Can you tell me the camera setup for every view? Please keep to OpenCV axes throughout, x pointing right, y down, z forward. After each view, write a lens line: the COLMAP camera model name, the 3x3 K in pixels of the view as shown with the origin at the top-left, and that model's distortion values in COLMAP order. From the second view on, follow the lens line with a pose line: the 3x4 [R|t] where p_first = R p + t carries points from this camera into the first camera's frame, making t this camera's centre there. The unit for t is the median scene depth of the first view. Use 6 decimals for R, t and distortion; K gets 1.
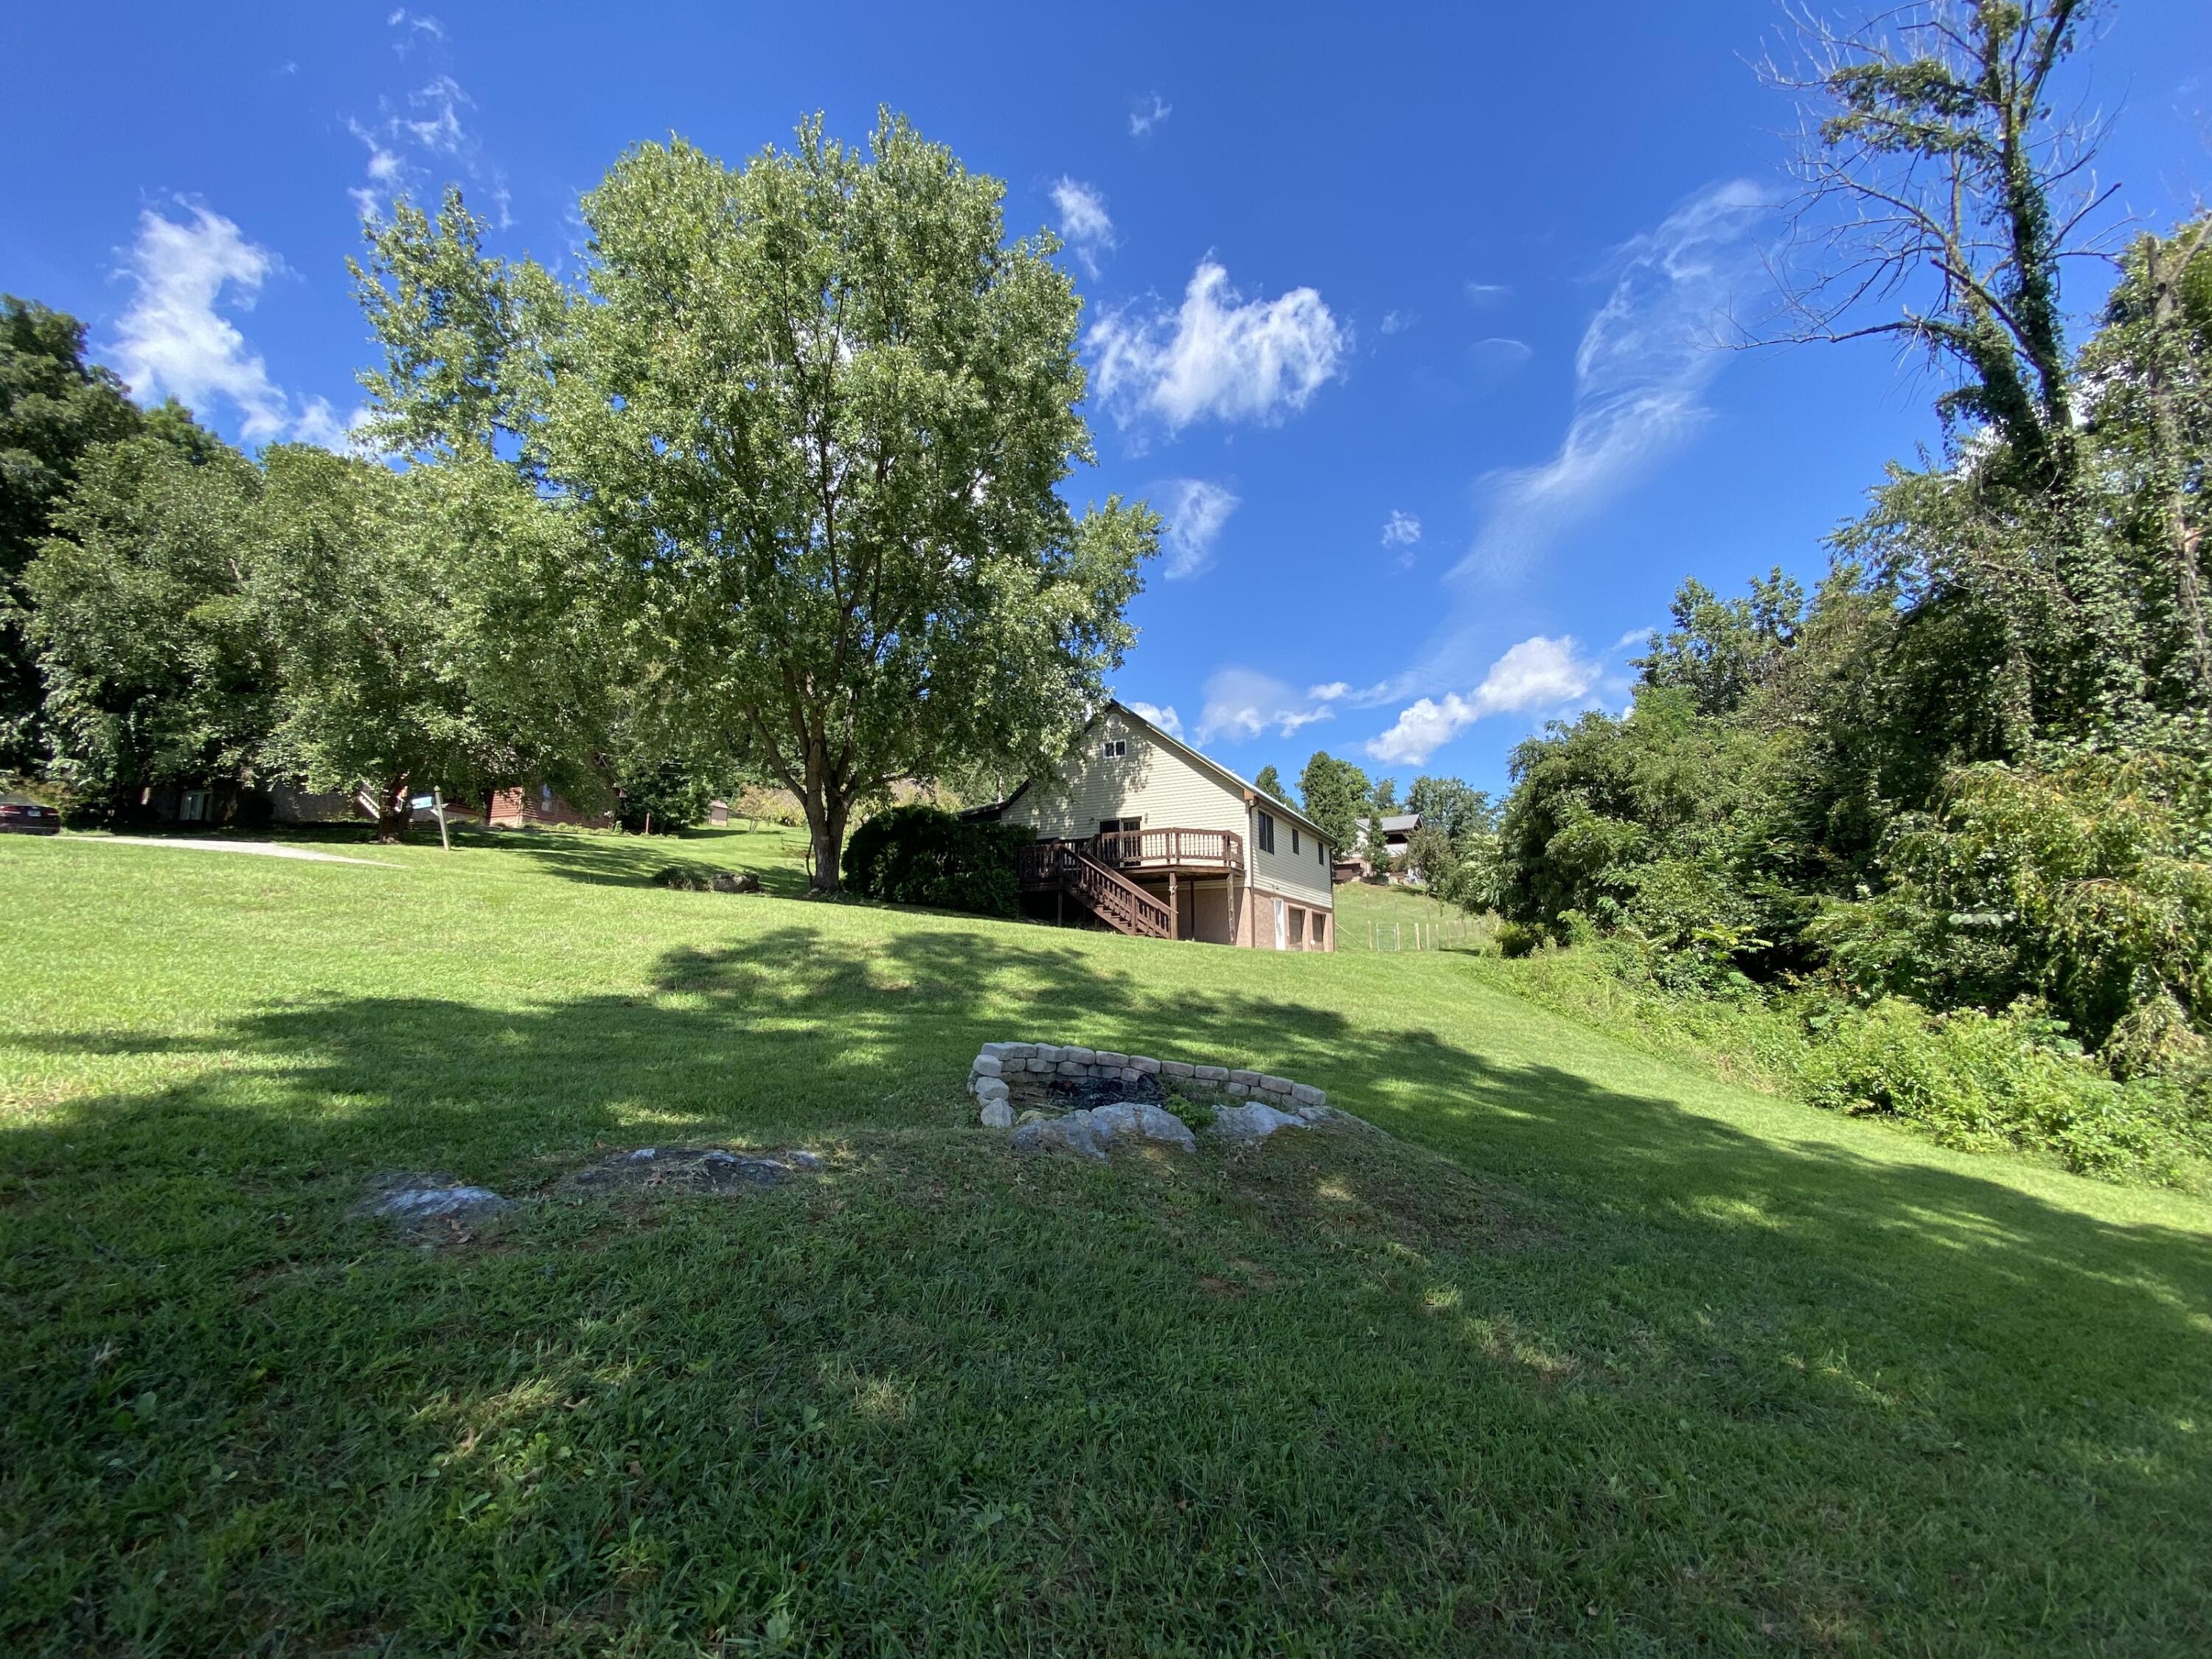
lens RADIAL K [[887.9, 0, 1103.4], [0, 887.9, 866.7], [0, 0, 1]] dist [0.007009, -0.000907]
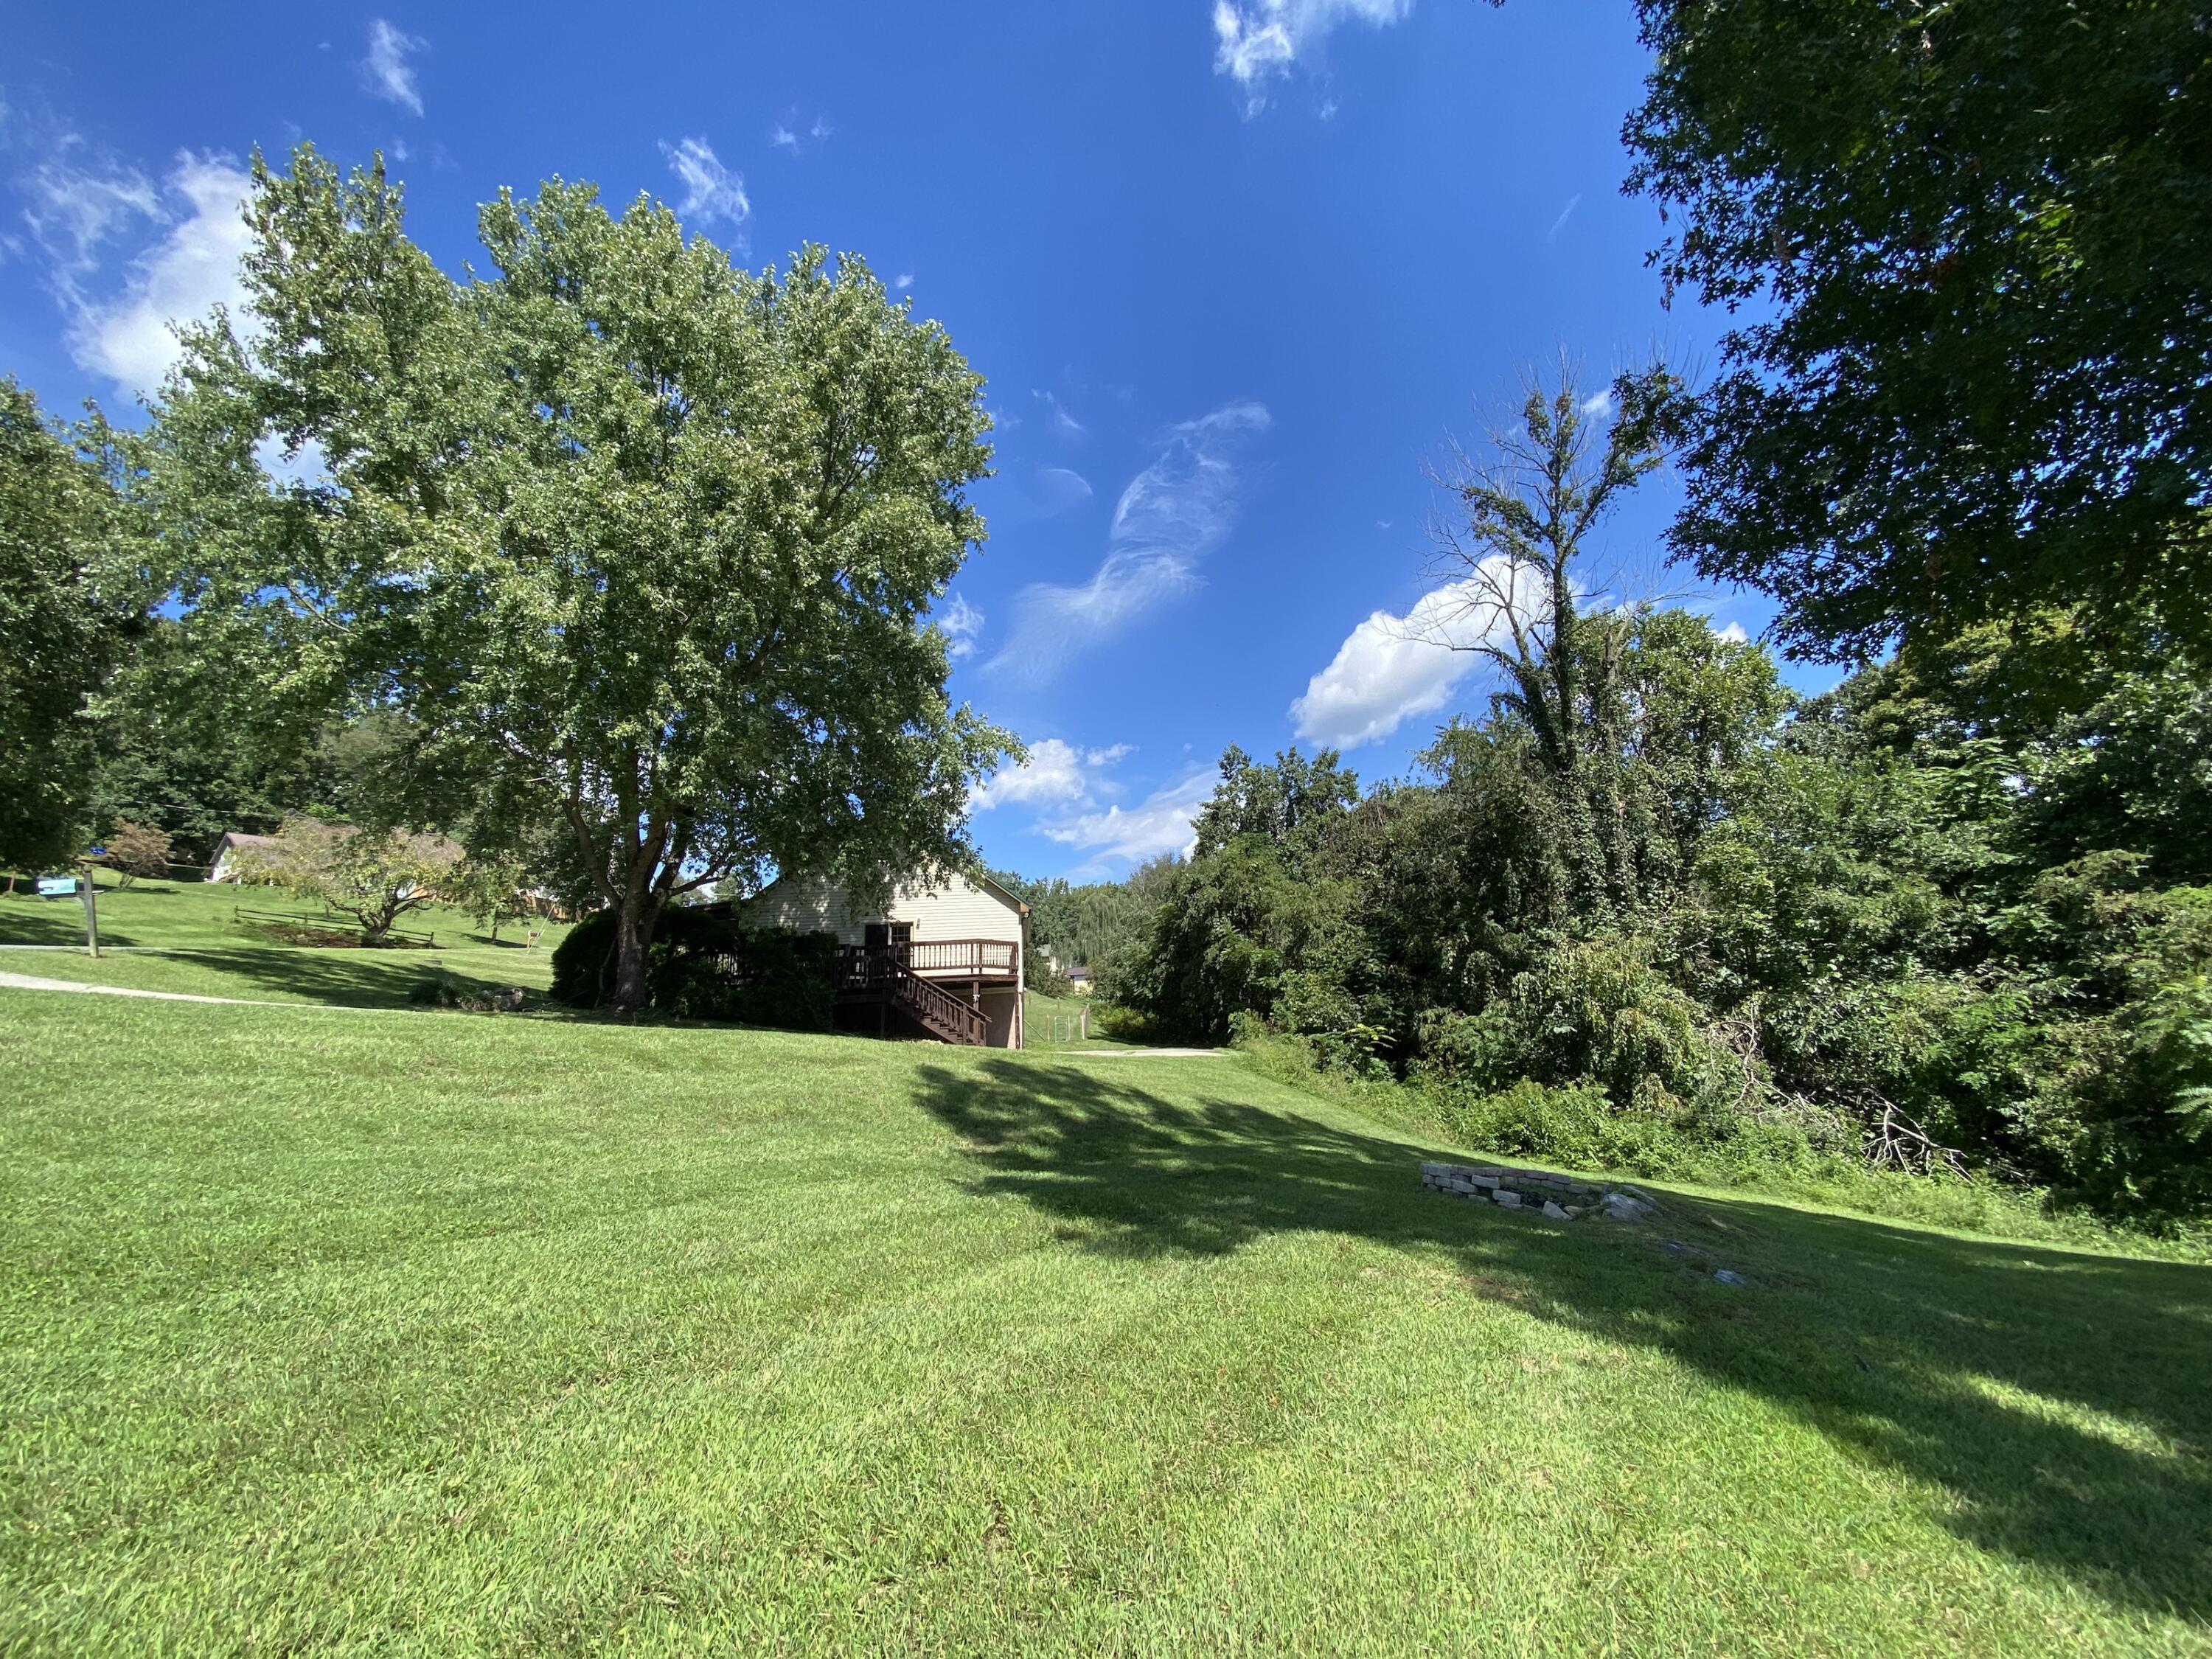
lens RADIAL K [[887.9, 0, 1105.9], [0, 887.9, 890.0], [0, 0, 1]] dist [0.007009, -0.000907]
pose [[0.838432, 0.058423, 0.541866, -0.338390], [-0.027501, 0.997506, -0.064997, -0.034609], [-0.544312, 0.039593, 0.837948, 0.037159]]
